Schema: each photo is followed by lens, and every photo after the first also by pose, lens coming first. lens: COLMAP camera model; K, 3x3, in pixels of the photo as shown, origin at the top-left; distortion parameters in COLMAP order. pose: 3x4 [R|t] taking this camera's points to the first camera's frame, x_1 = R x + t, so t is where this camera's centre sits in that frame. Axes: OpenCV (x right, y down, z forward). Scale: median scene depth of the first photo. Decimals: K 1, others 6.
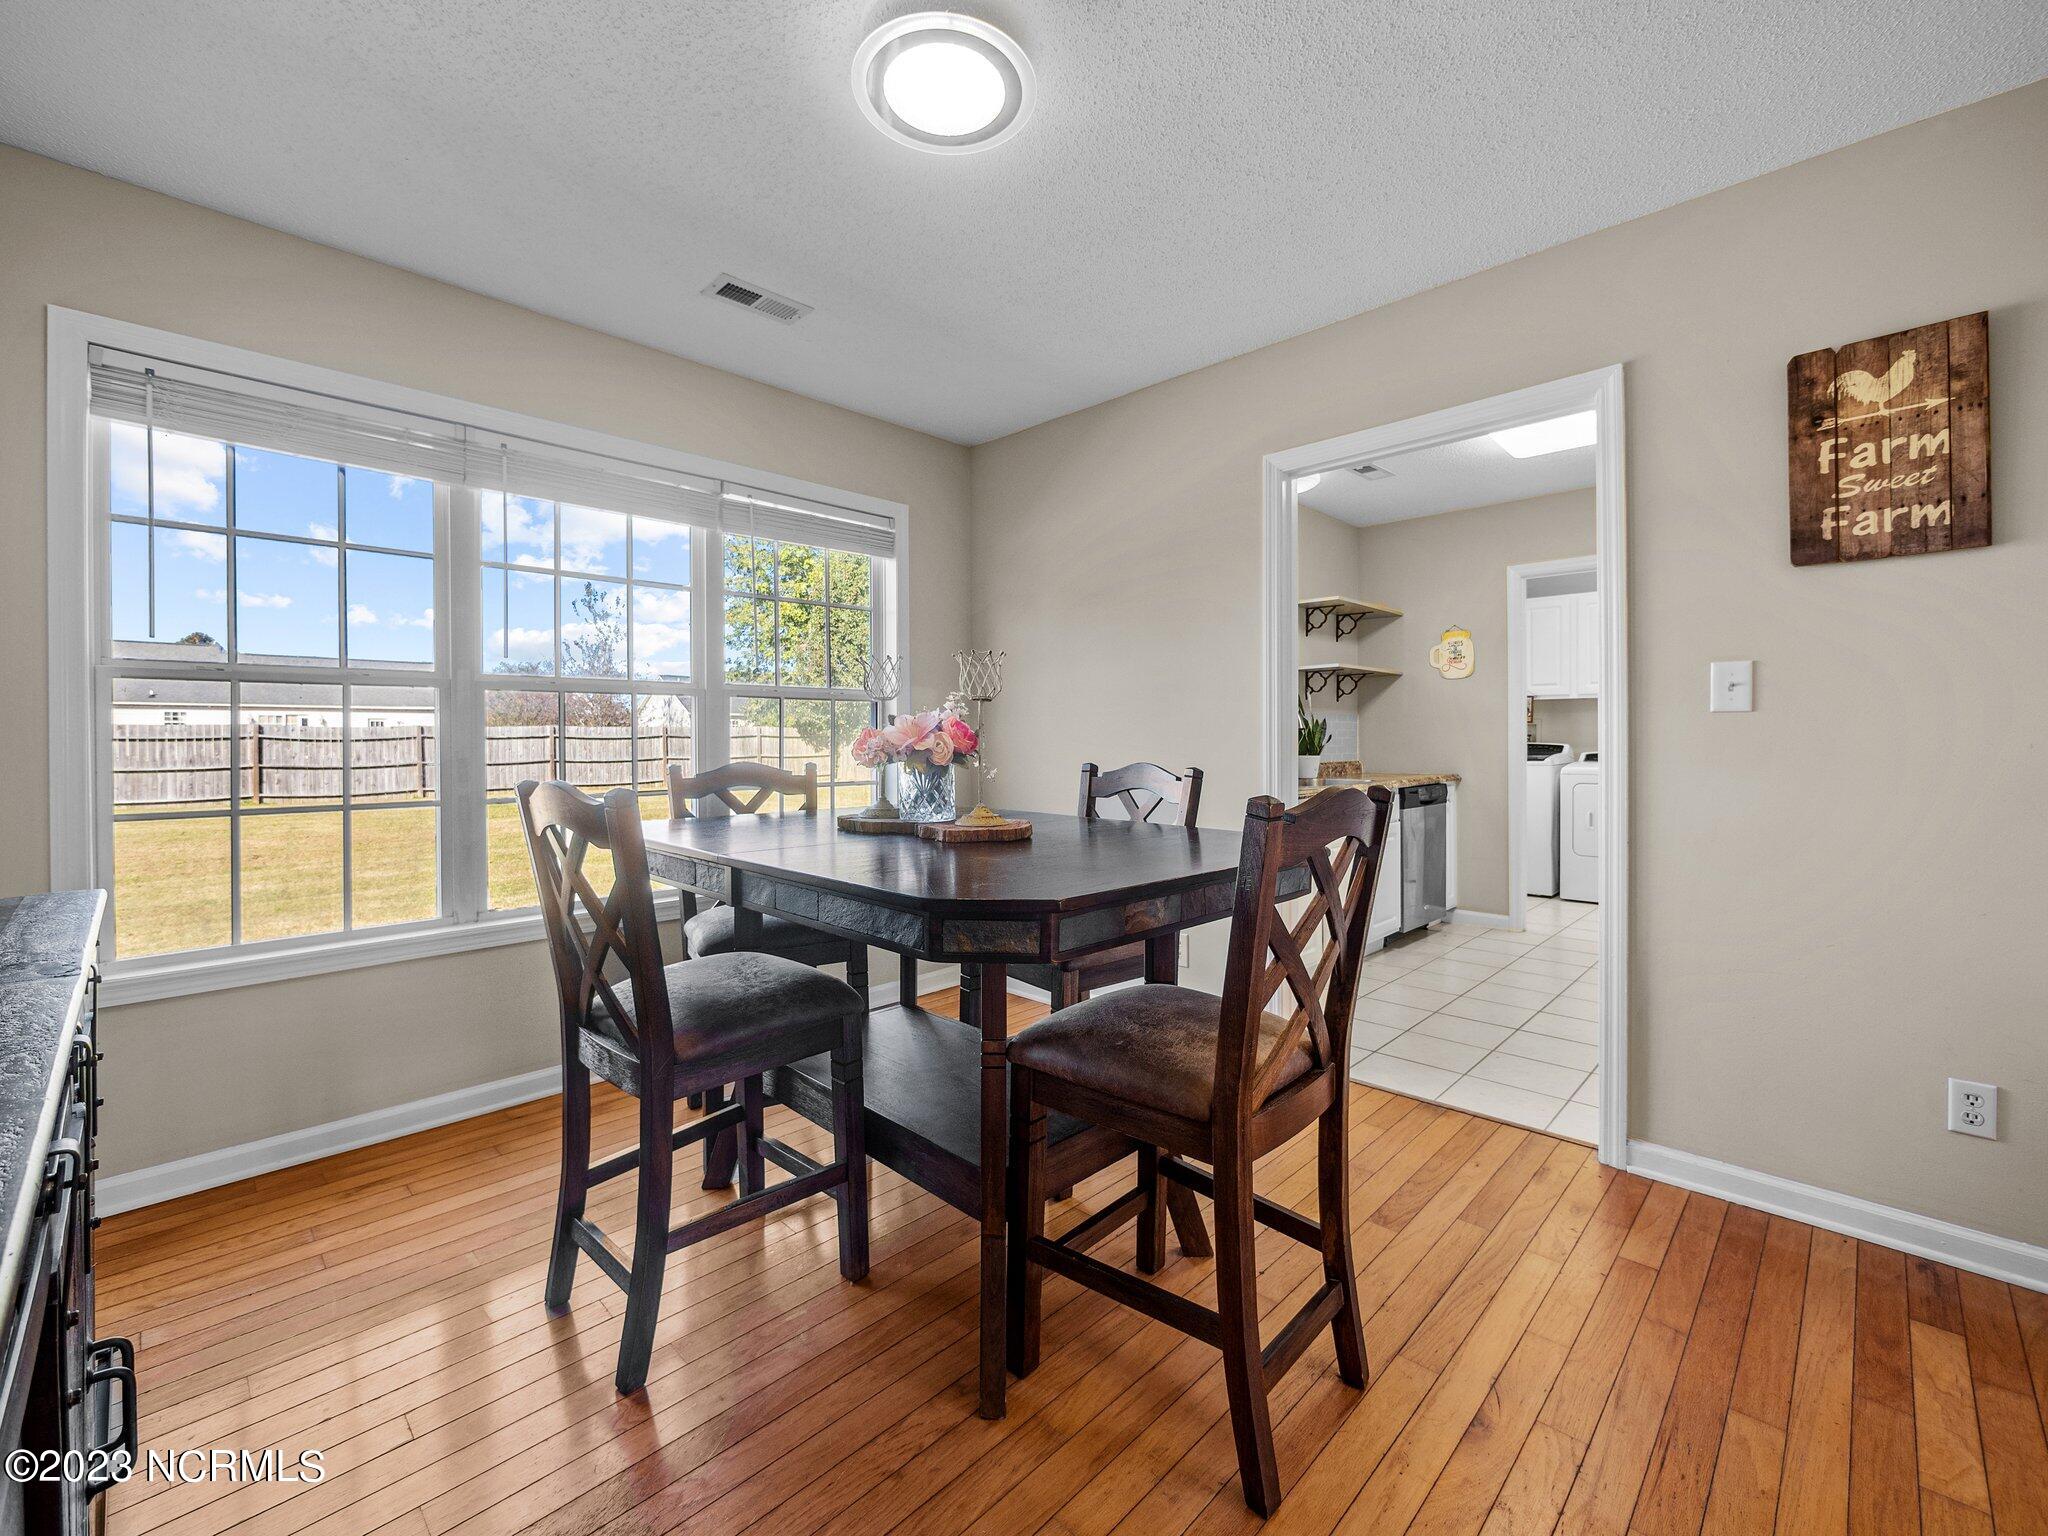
lens RADIAL K [[872.8, 0, 1029.9], [0, 872.8, 741.2], [0, 0, 1]] dist [-0.002761, -0.000101]
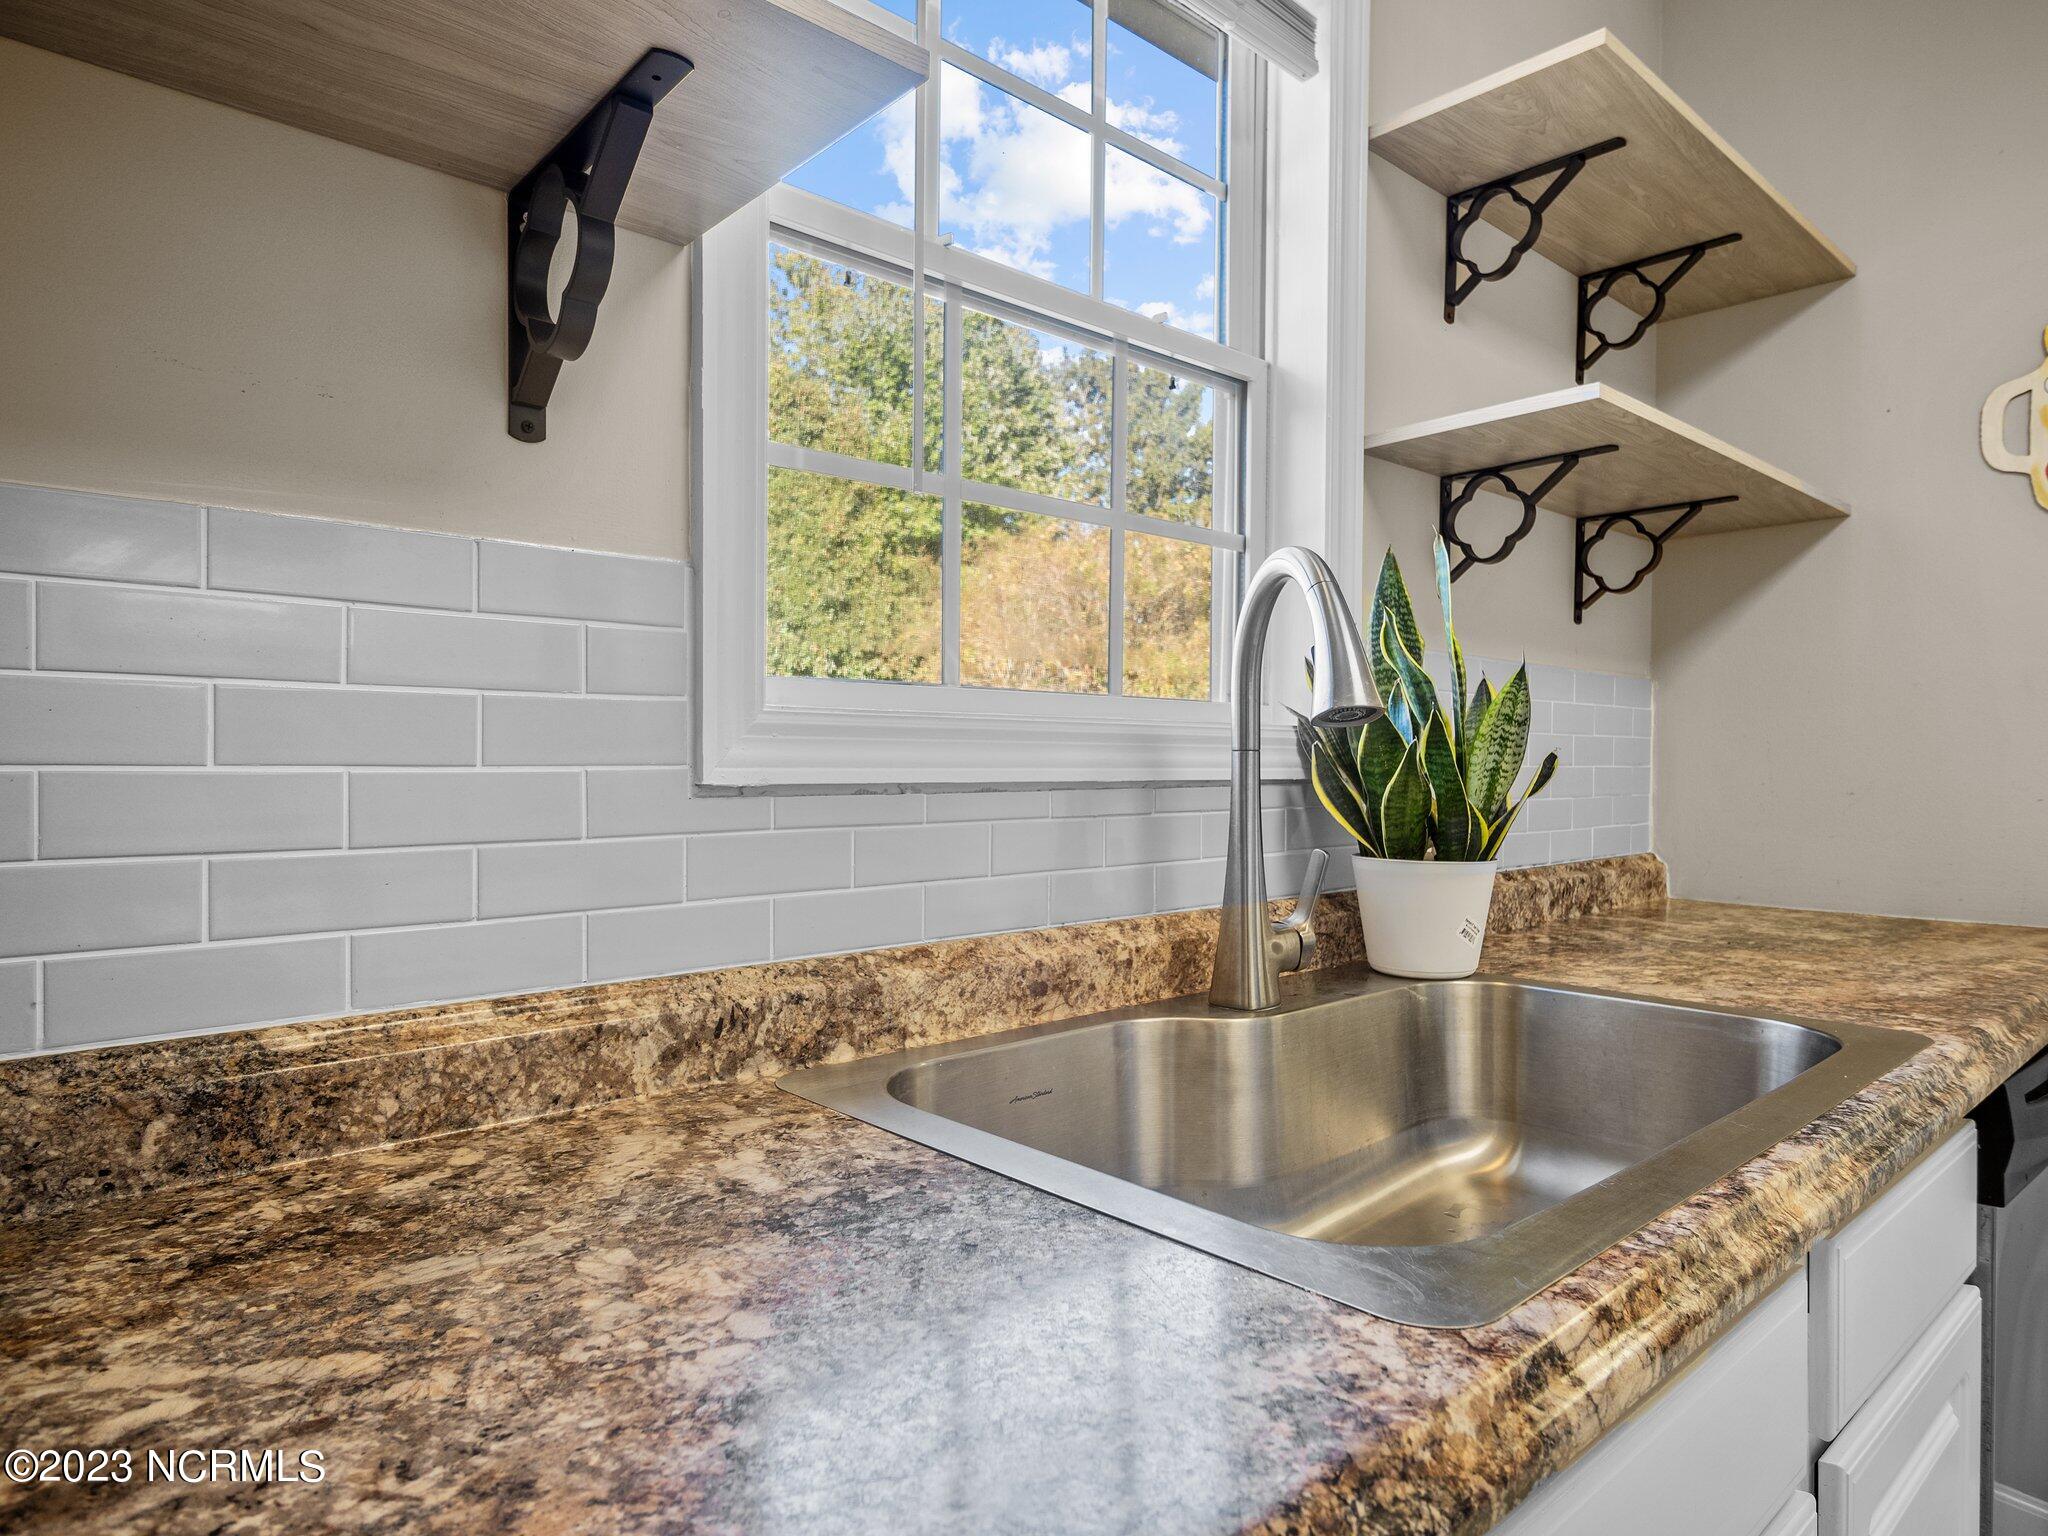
lens RADIAL K [[1237.5, 0, 1020.5], [0, 1237.5, 774.9], [0, 0, 1]] dist [-0.000652, 0.000290]
pose [[0.998200, 0.010477, -0.059045, 0.212380], [-0.009721, 0.999867, 0.013076, -0.004458], [0.059174, -0.012479, 0.998170, 0.628255]]
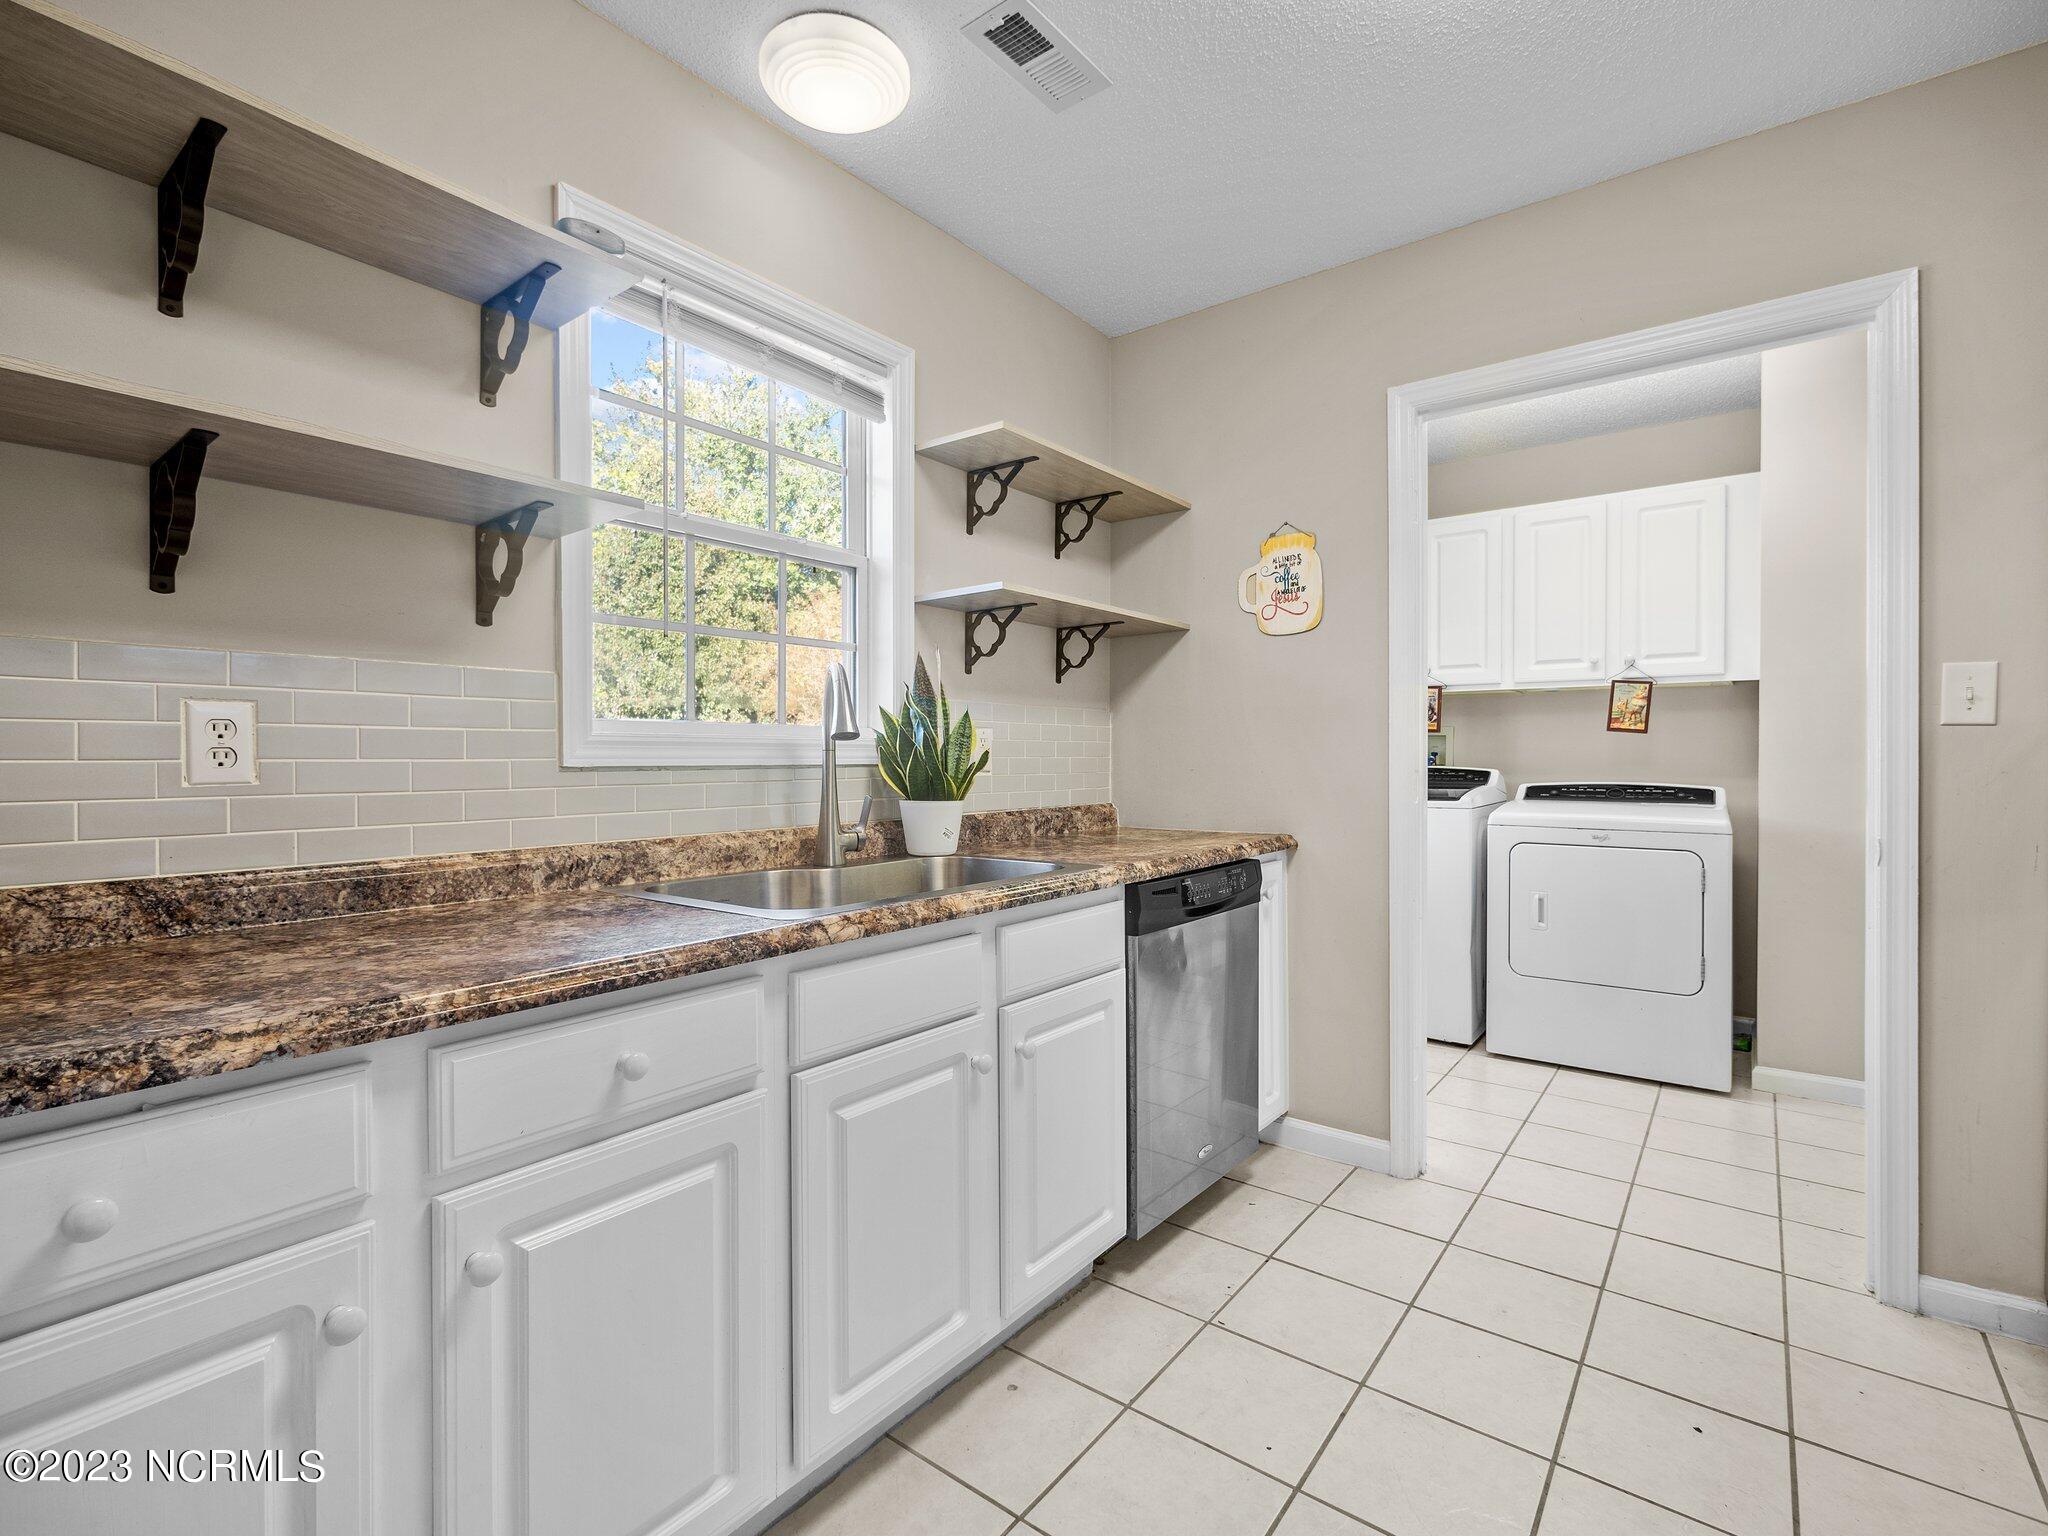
lens RADIAL K [[956.3, 0, 1024.0], [0, 956.3, 768.0], [0, 0, 1]] dist [0.000254, 0.000842]
pose [[0.993398, 0.000582, 0.114716, 0.271108], [-0.001759, 0.999947, 0.010156, -0.003427], [-0.114704, -0.010290, 0.993346, 0.471341]]
